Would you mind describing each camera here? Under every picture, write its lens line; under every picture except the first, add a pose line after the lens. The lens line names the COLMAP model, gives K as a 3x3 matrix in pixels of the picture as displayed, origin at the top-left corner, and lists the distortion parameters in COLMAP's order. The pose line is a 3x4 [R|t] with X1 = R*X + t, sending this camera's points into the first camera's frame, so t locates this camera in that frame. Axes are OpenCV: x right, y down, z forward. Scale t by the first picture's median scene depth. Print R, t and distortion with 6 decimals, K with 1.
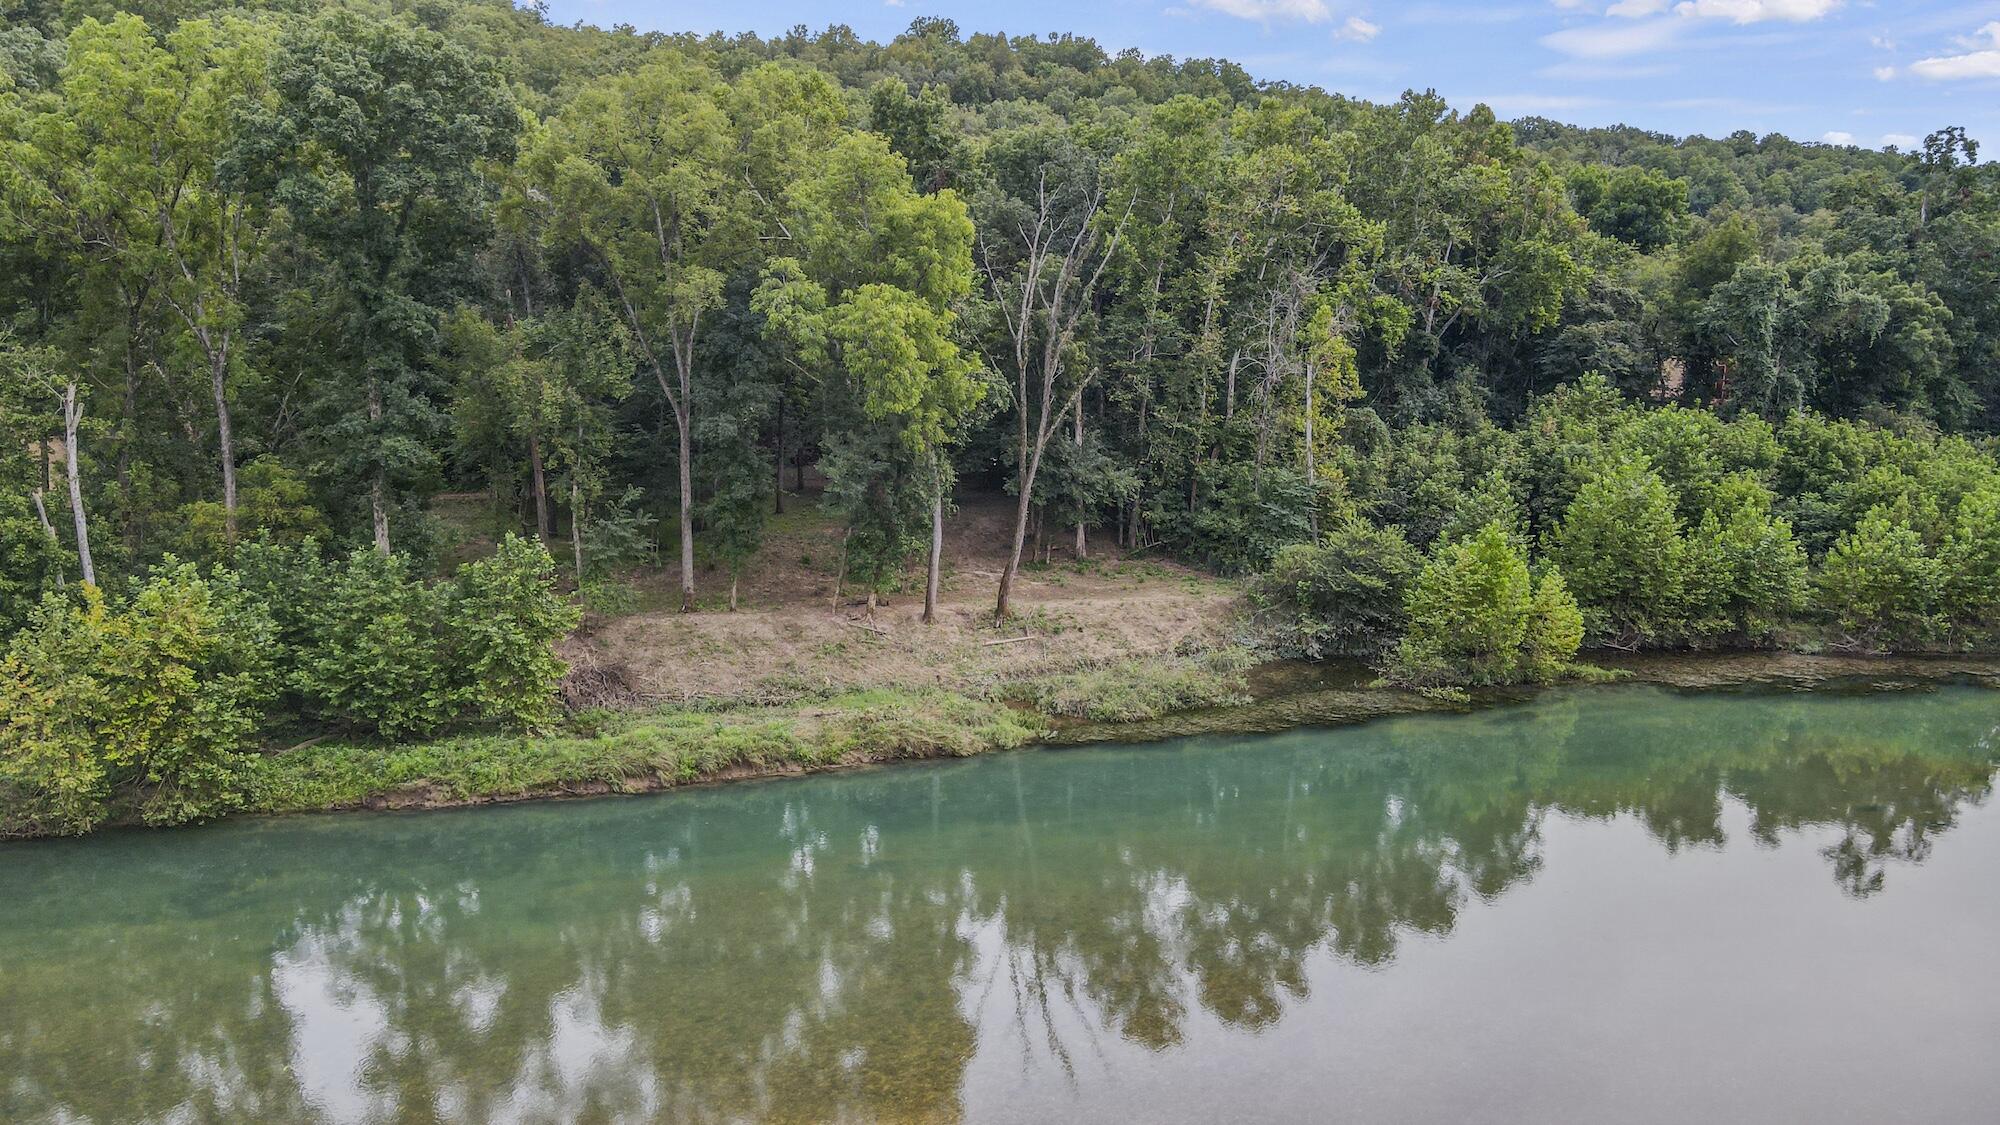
lens RADIAL K [[1397.3, 0, 1000.0], [0, 1397.3, 562.5], [0, 0, 1]] dist [-0.000690, -0.000086]
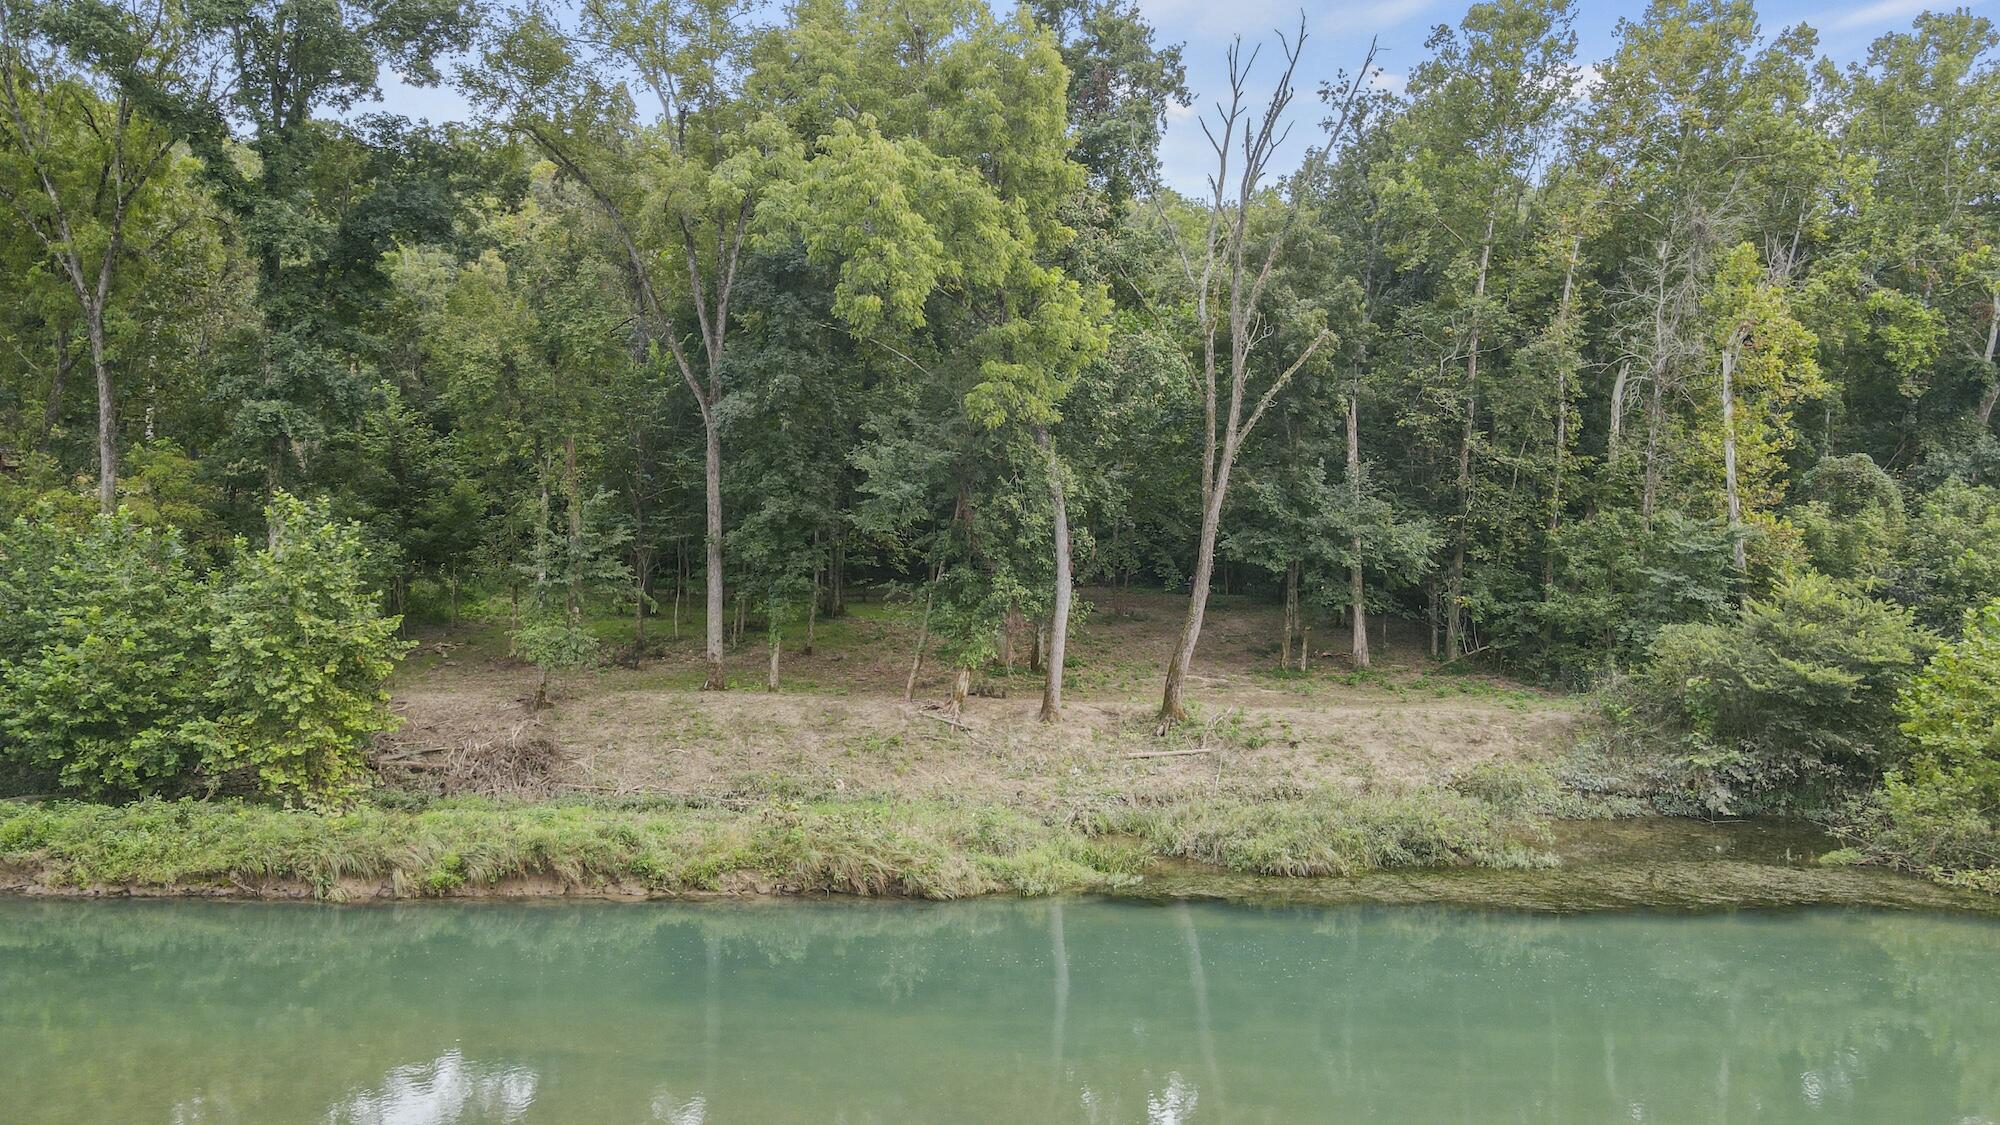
lens RADIAL K [[1448.9, 0, 1000.0], [0, 1448.9, 562.5], [0, 0, 1]] dist [0.010540, 0.007937]
pose [[0.945369, 0.000438, -0.326003, 0.146060], [-0.053146, 0.986829, -0.152790, 0.074694], [0.321642, 0.161769, 0.932940, 0.359809]]
